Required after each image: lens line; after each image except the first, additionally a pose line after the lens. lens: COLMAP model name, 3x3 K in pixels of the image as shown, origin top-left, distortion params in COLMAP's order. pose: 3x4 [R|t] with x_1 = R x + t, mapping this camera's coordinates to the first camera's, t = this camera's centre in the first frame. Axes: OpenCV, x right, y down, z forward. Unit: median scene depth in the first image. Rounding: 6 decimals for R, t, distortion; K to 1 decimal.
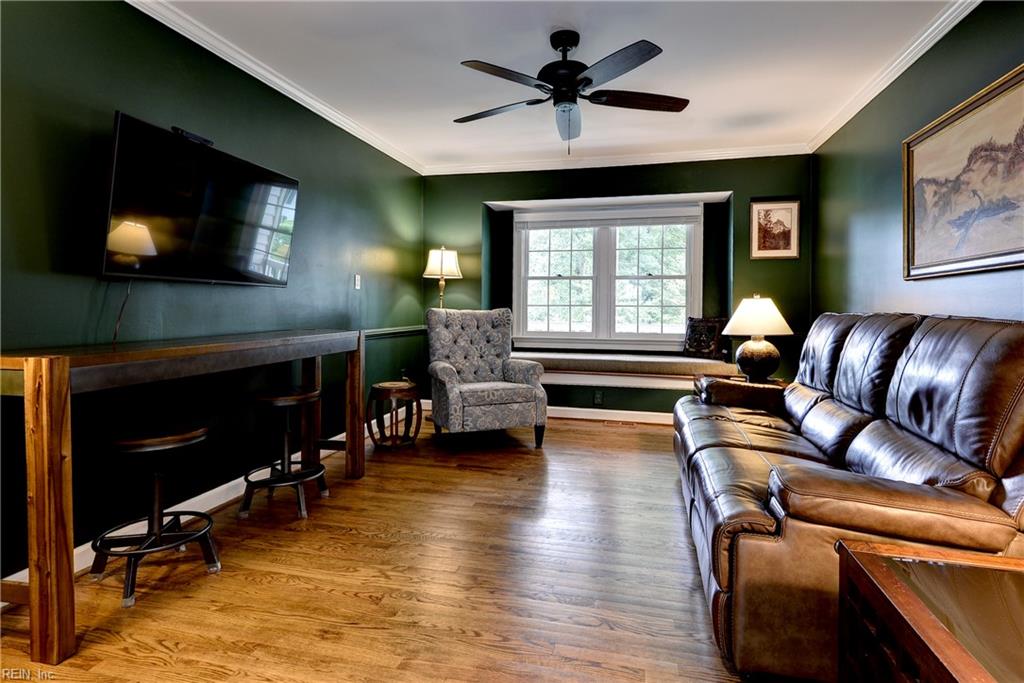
lens RADIAL K [[533.9, 0, 509.1], [0, 533.9, 325.0], [0, 0, 1]] dist [0.007872, -0.000486]
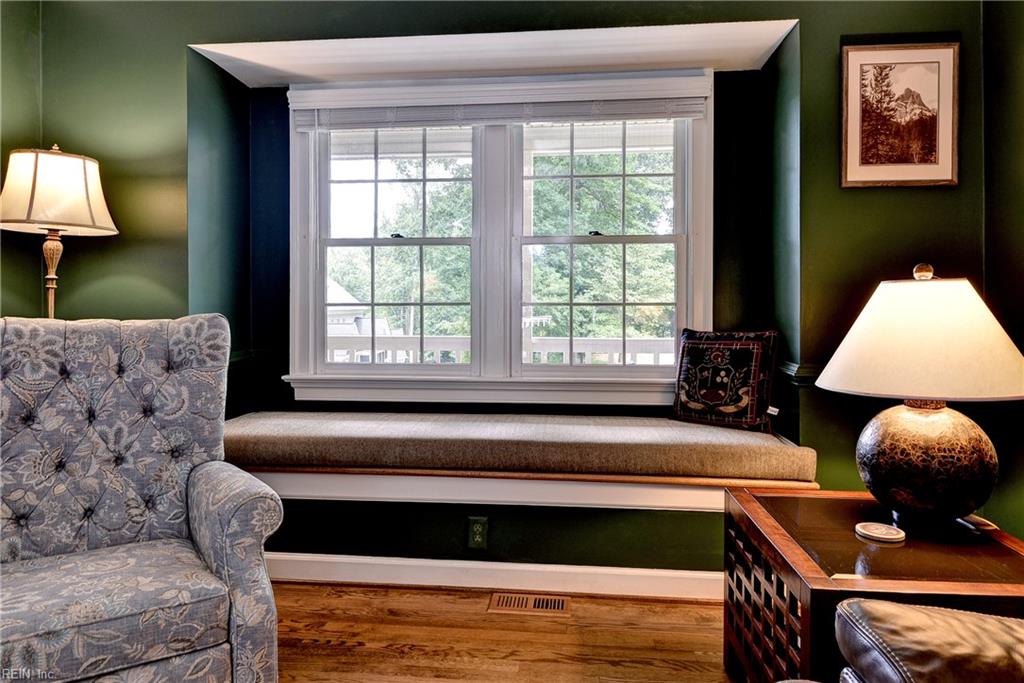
lens RADIAL K [[621.5, 0, 513.6], [0, 621.5, 335.3], [0, 0, 1]] dist [-0.009272, -0.000928]
pose [[0.989111, -0.013745, 0.146528, 0.136240], [0.010860, 0.999731, 0.020476, -0.023666], [-0.146770, -0.018662, 0.988995, 0.574266]]
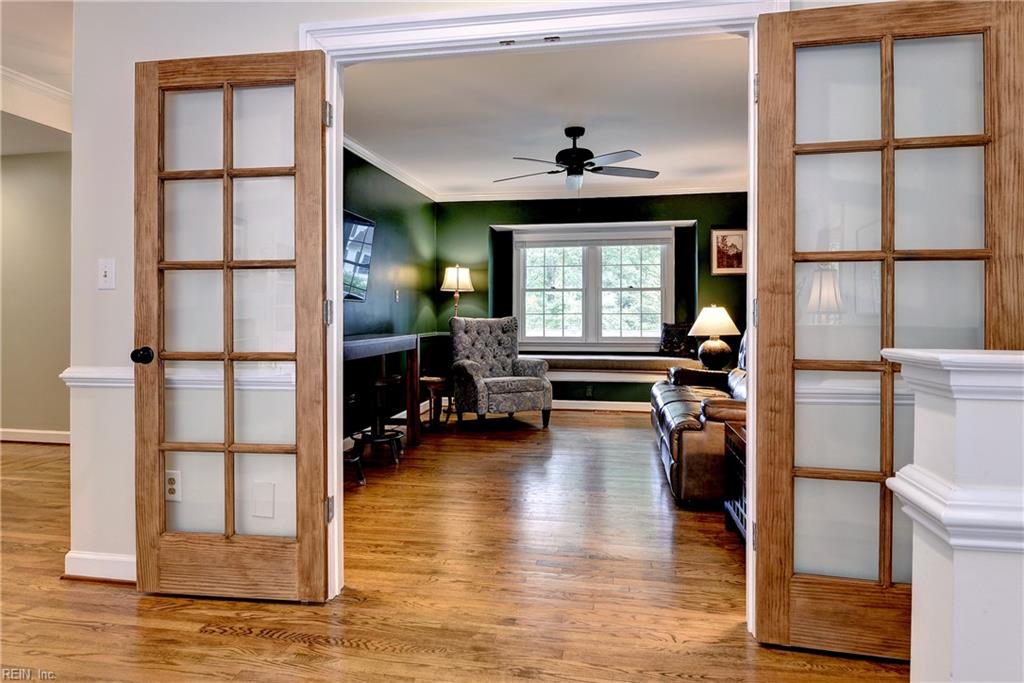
lens RADIAL K [[621.5, 0, 507.8], [0, 621.5, 335.7], [0, 0, 1]] dist [-0.009272, -0.000928]
pose [[0.997572, -0.009005, 0.069062, -0.117467], [0.009138, 0.999957, -0.001620, 0.014371], [-0.069045, 0.002247, 0.997611, -0.397494]]
